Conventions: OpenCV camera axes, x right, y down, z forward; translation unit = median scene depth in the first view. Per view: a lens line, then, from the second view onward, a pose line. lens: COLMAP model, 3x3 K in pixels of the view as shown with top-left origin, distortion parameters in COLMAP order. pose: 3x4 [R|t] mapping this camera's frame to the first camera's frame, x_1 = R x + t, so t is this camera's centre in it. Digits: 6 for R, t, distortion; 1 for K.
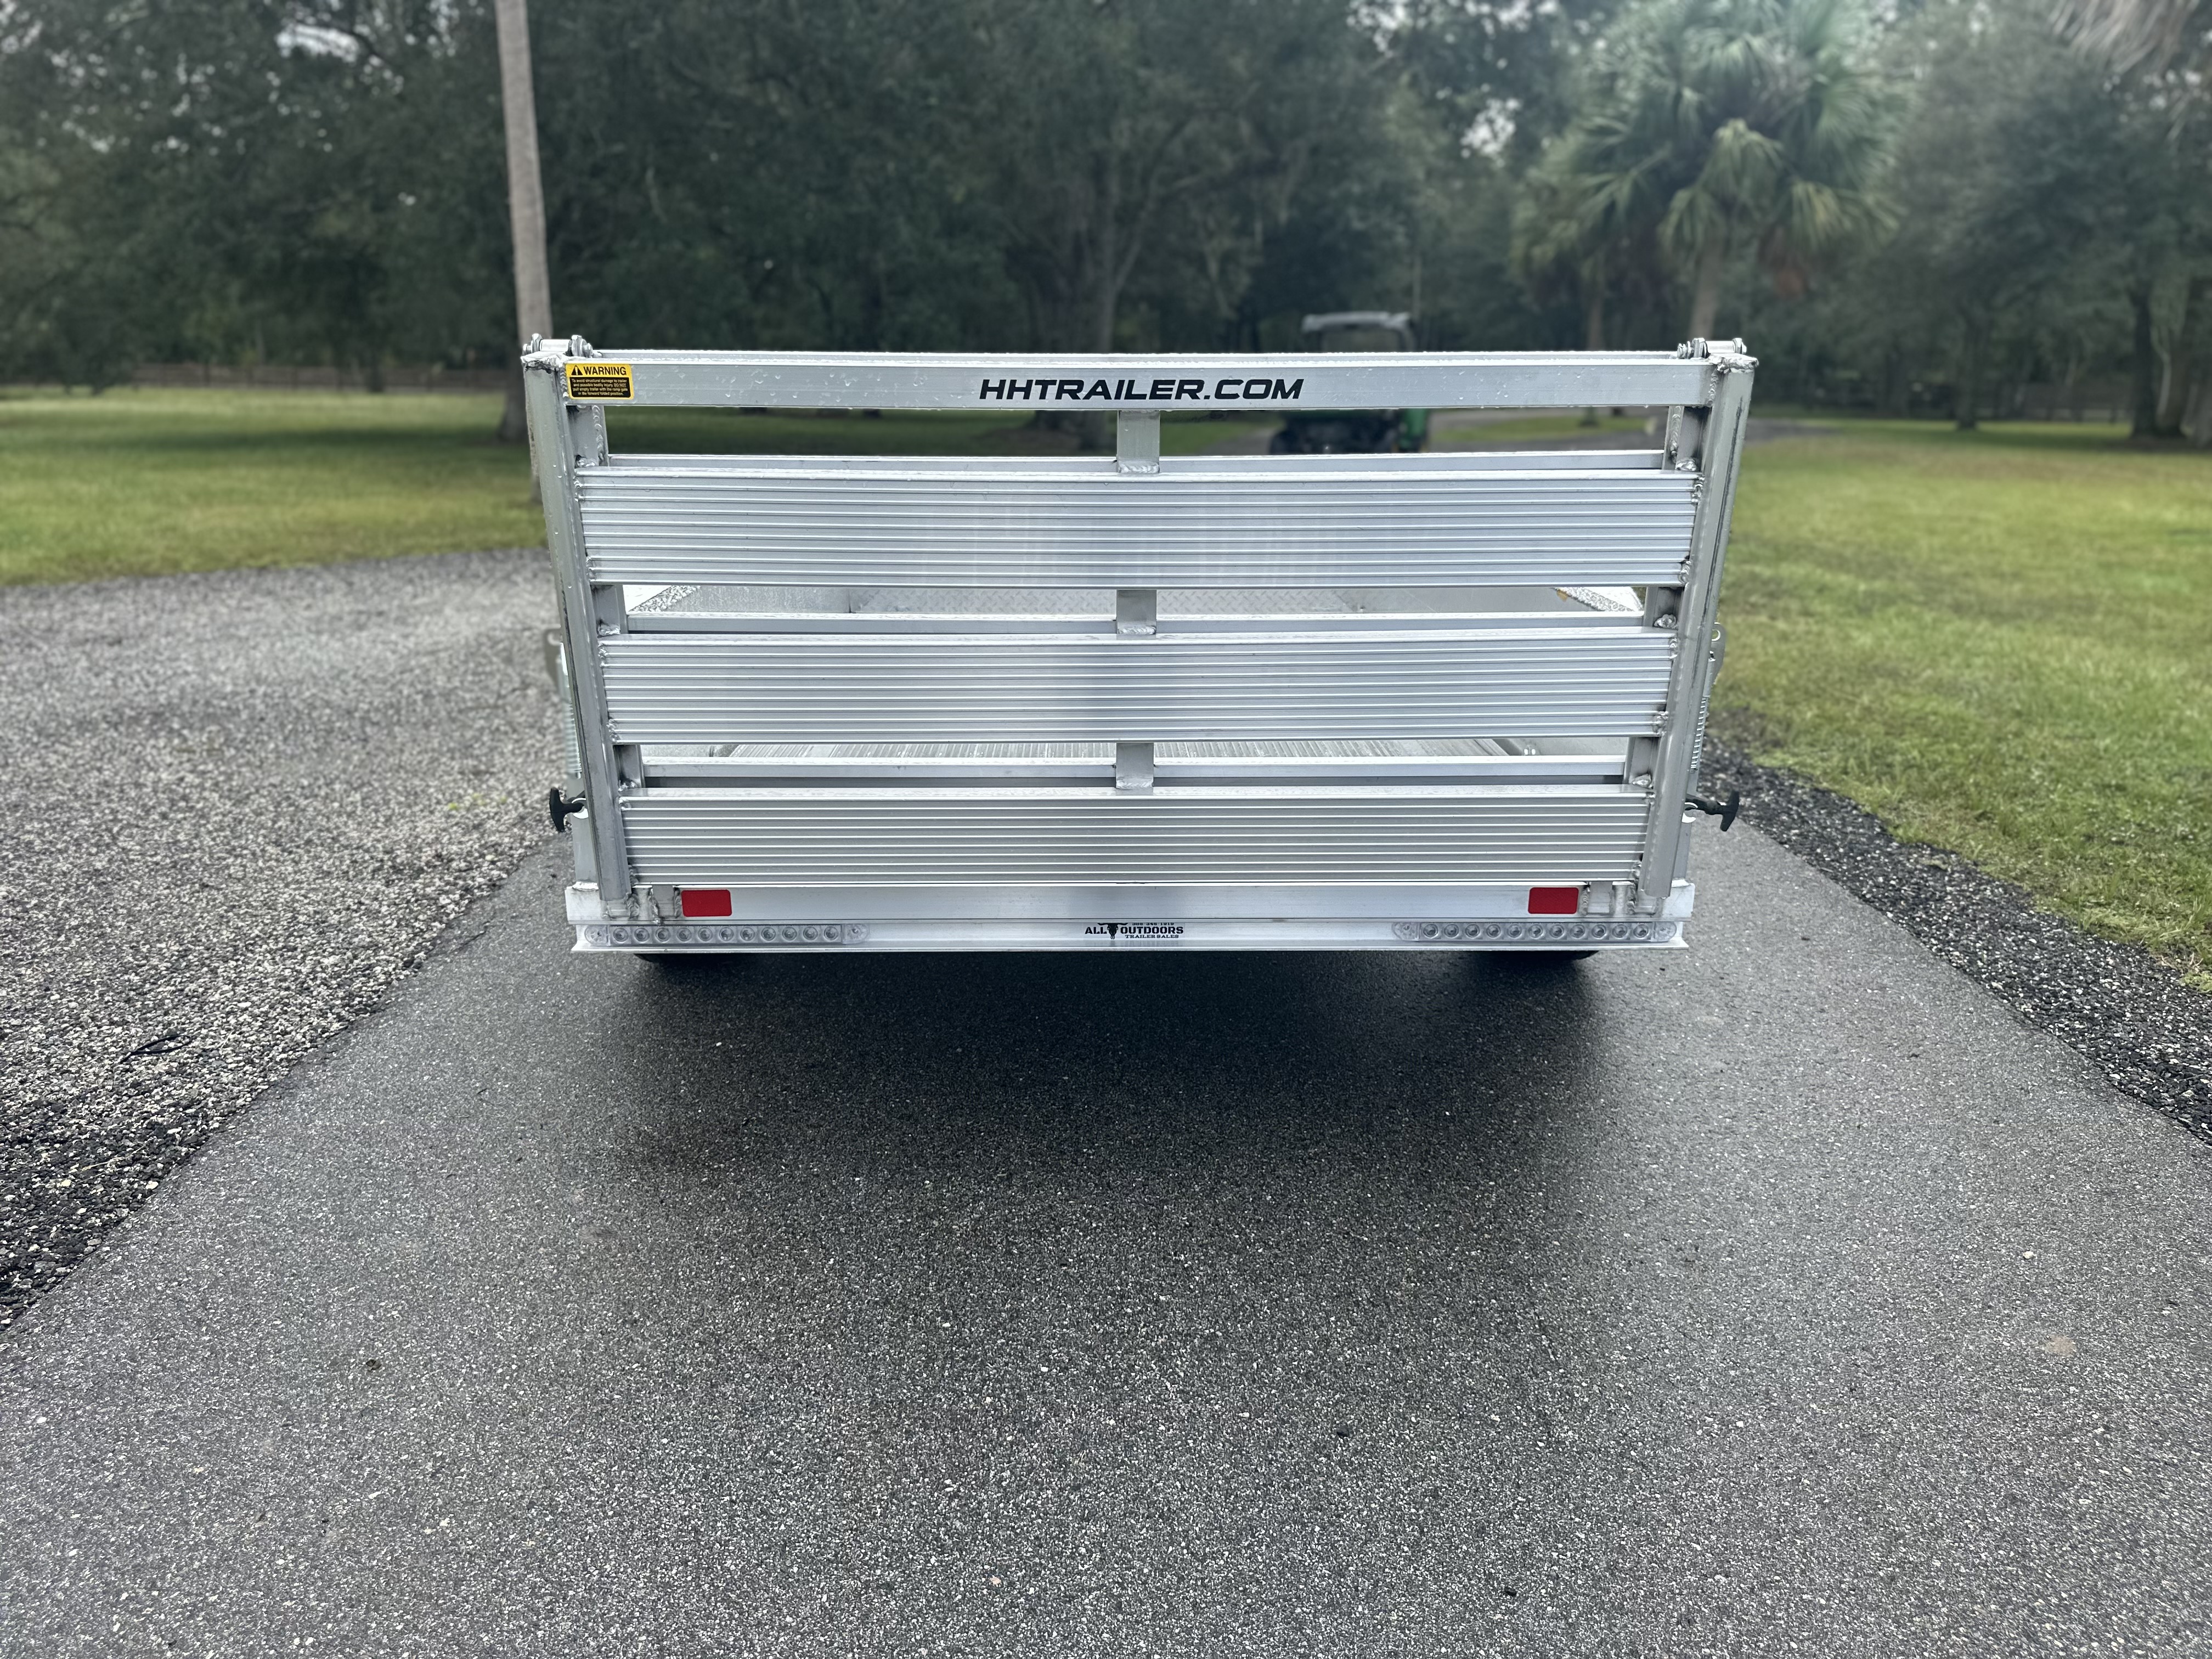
lens RADIAL K [[1583.3, 0, 1114.5], [0, 1583.3, 829.9], [0, 0, 1]] dist [0.022776, -0.031298]
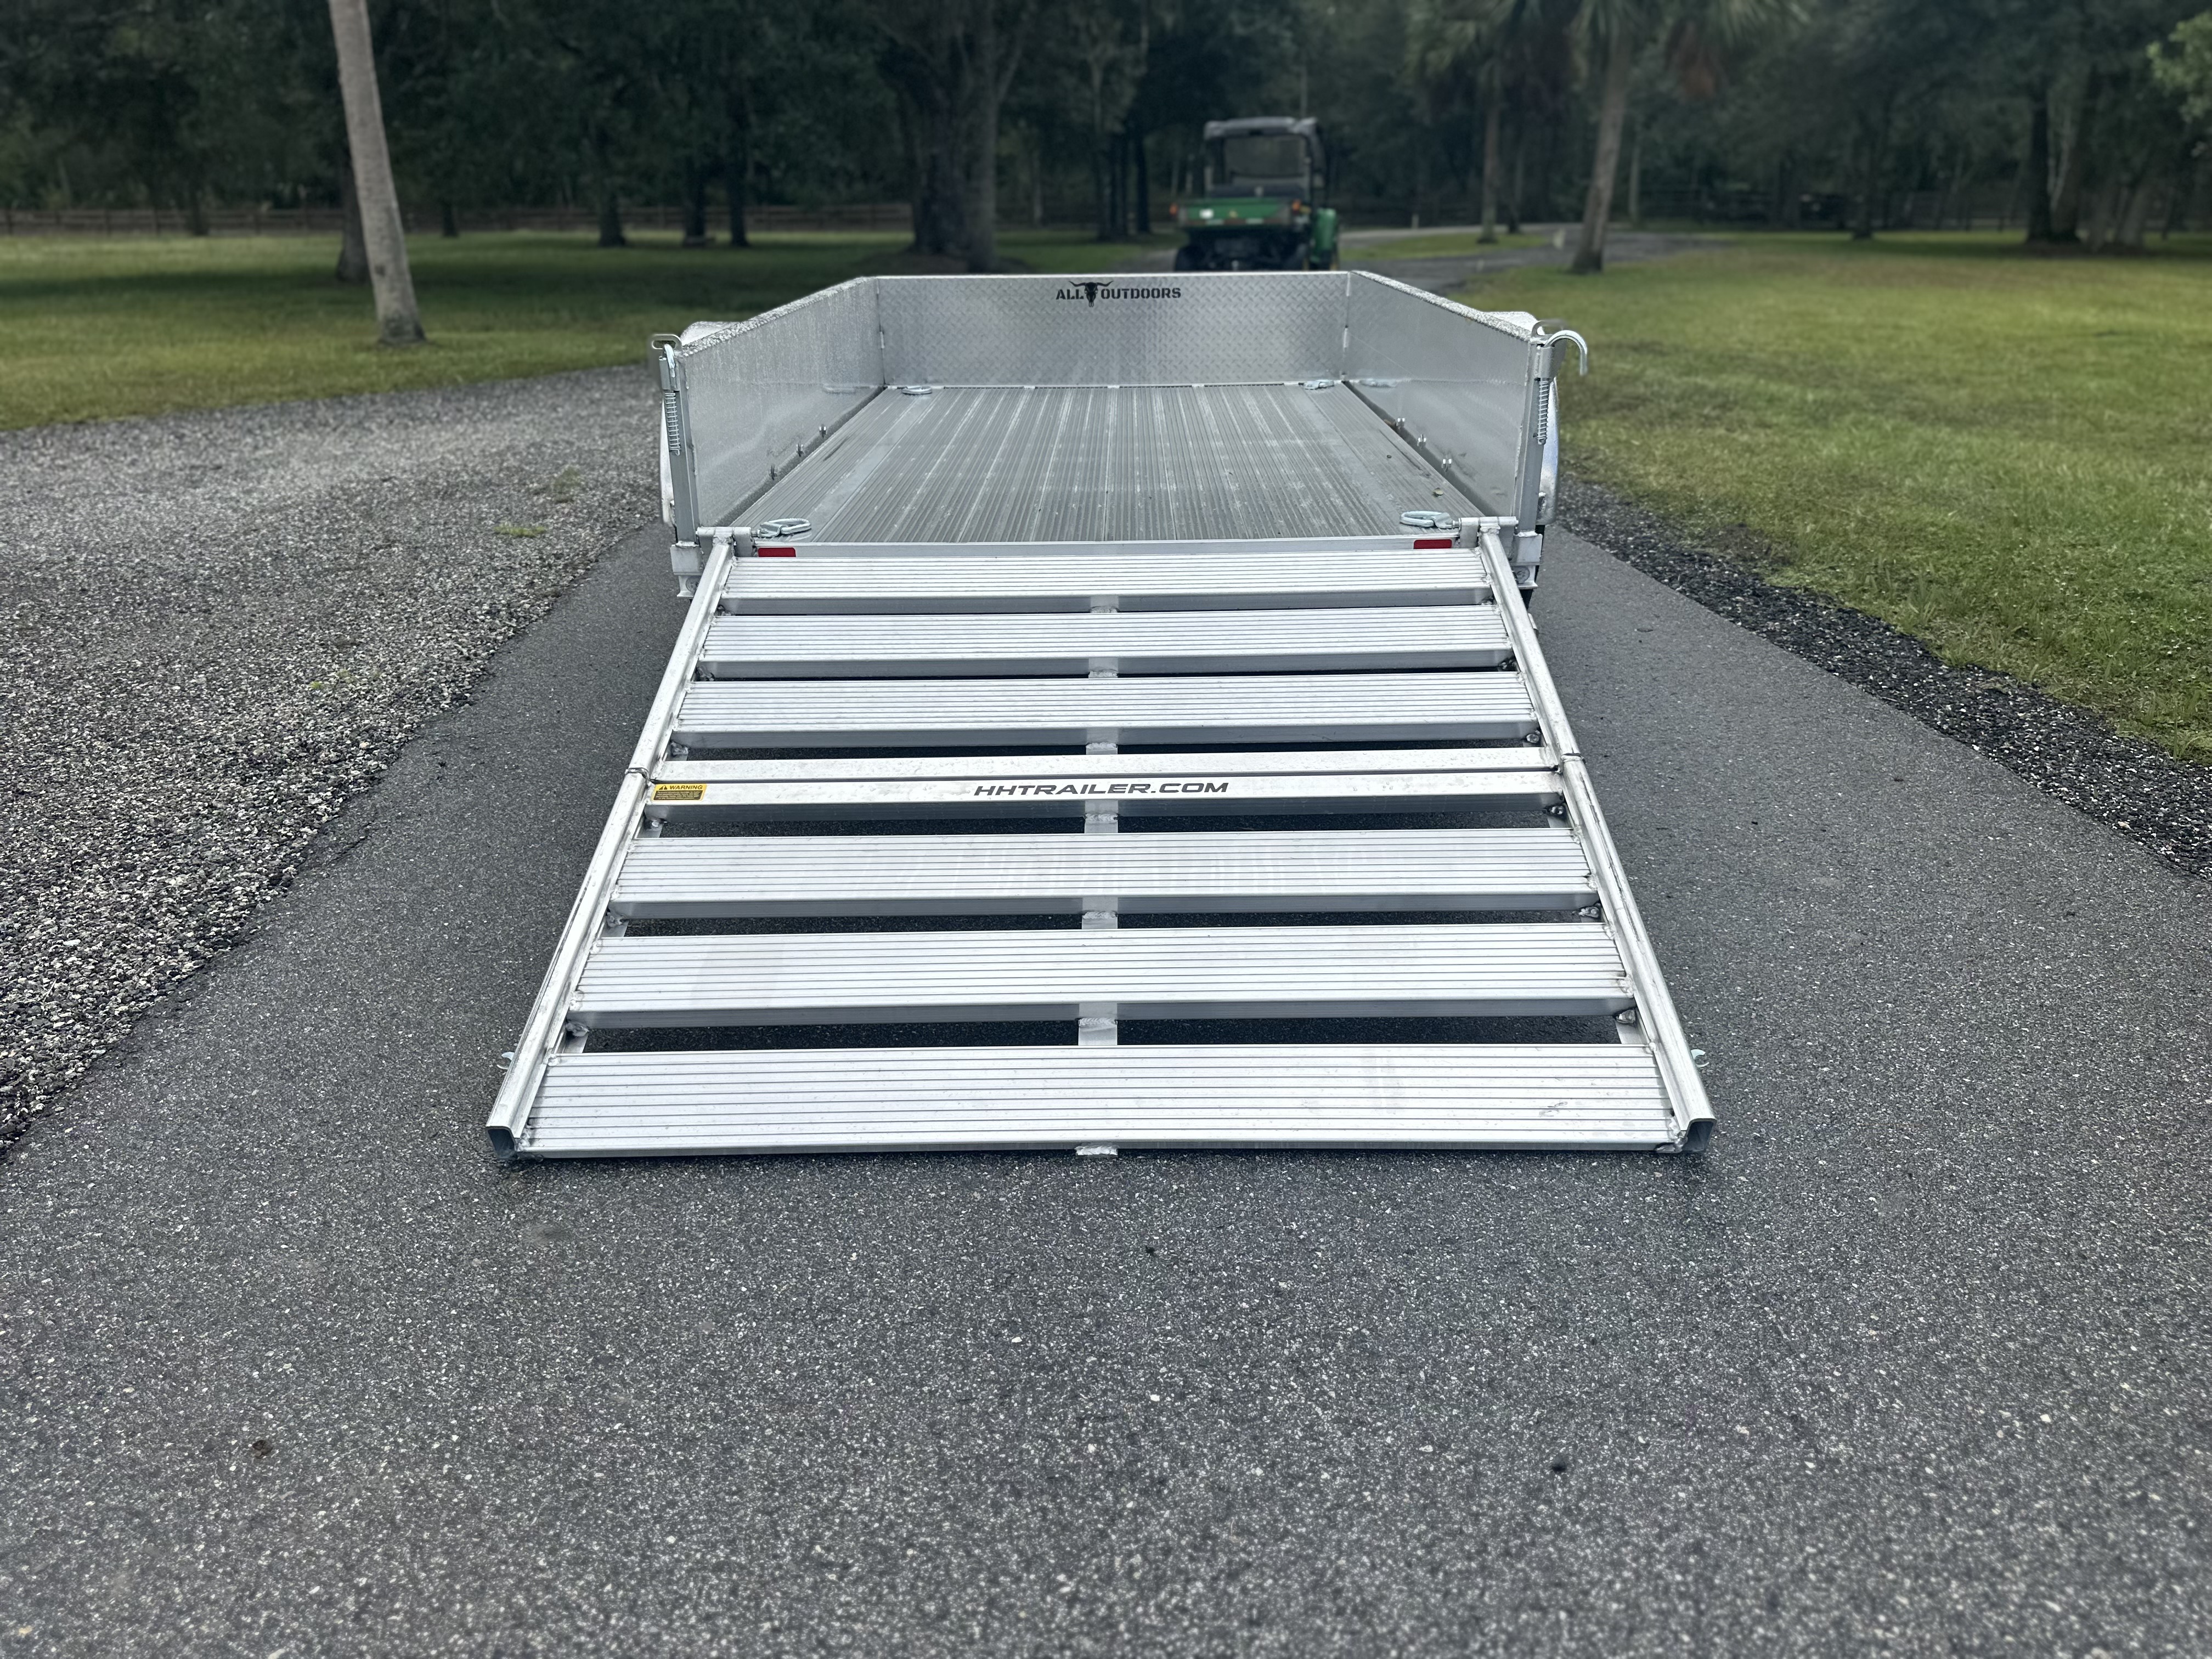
lens RADIAL K [[1576.3, 0, 1106.0], [0, 1576.3, 829.5], [0, 0, 1]] dist [0.003318, -0.006007]
pose [[0.997235, -0.043271, 0.060414, -0.058278], [0.037177, 0.994434, 0.098585, -0.006785], [-0.064343, -0.096066, 0.993293, 0.150611]]
